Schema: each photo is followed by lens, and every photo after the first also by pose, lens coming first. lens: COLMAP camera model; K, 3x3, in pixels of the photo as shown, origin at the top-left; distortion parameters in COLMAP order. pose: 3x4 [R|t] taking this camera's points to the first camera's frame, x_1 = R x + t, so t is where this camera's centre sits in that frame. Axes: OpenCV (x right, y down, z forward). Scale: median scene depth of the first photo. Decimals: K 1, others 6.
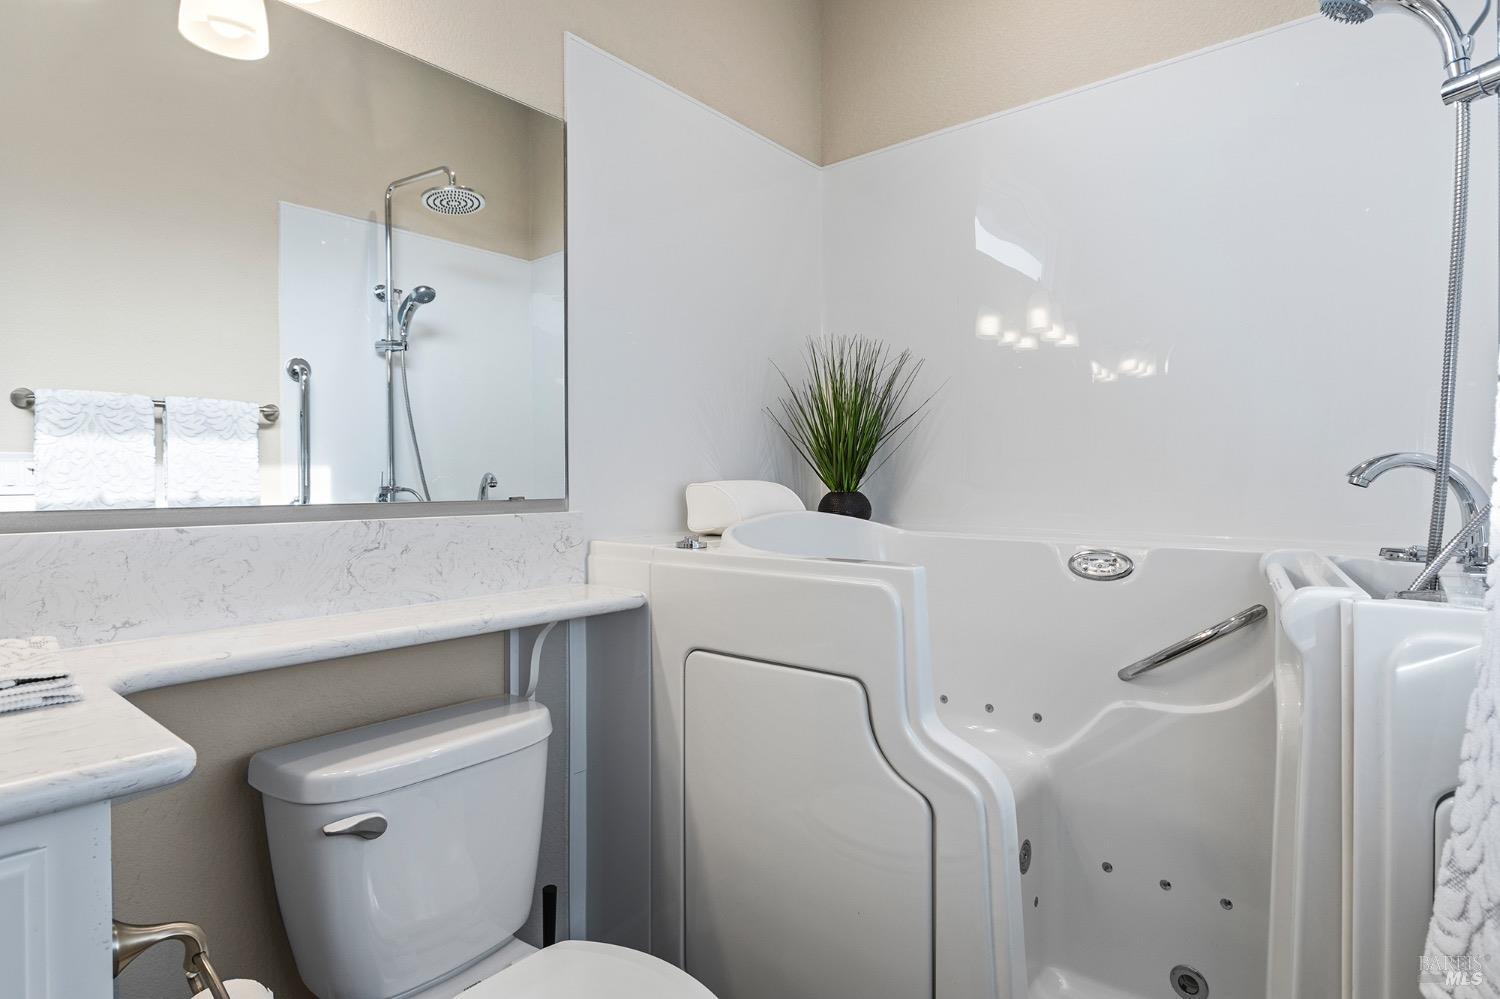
lens RADIAL K [[776.3, 0, 742.7], [0, 776.3, 492.8], [0, 0, 1]] dist [-0.014952, 0.000960]
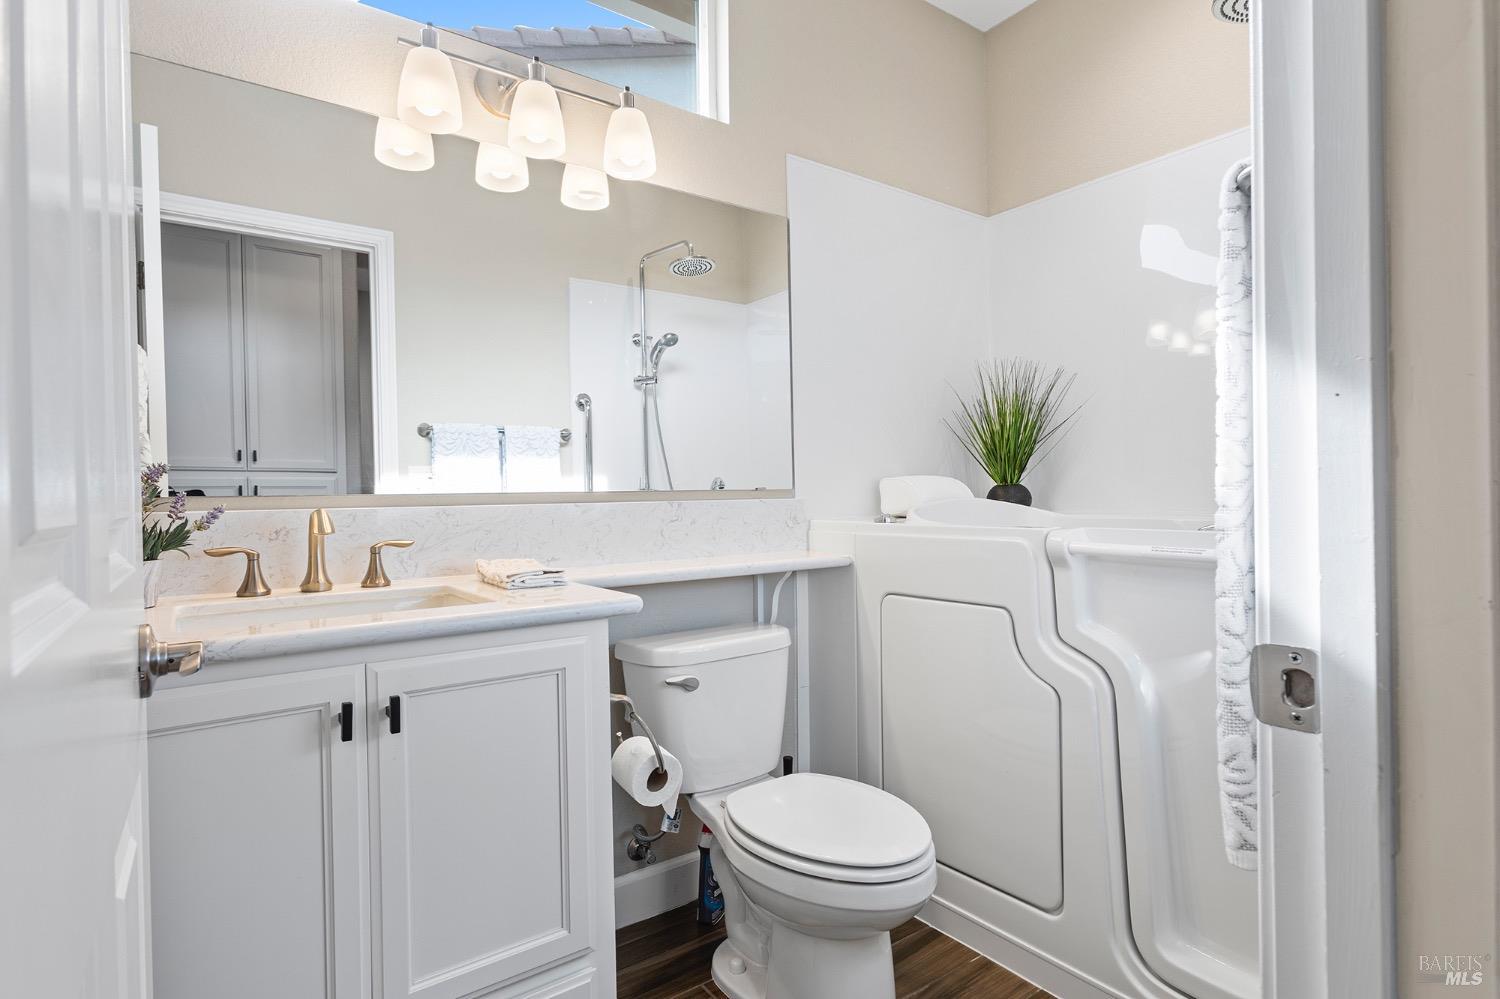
lens RADIAL K [[776.3, 0, 742.7], [0, 776.3, 492.8], [0, 0, 1]] dist [-0.014952, 0.000960]
pose [[0.971082, -0.013916, -0.238341, 0.013656], [0.010330, 0.999814, -0.016288, 0.028389], [0.238523, 0.013355, 0.971045, -0.300968]]
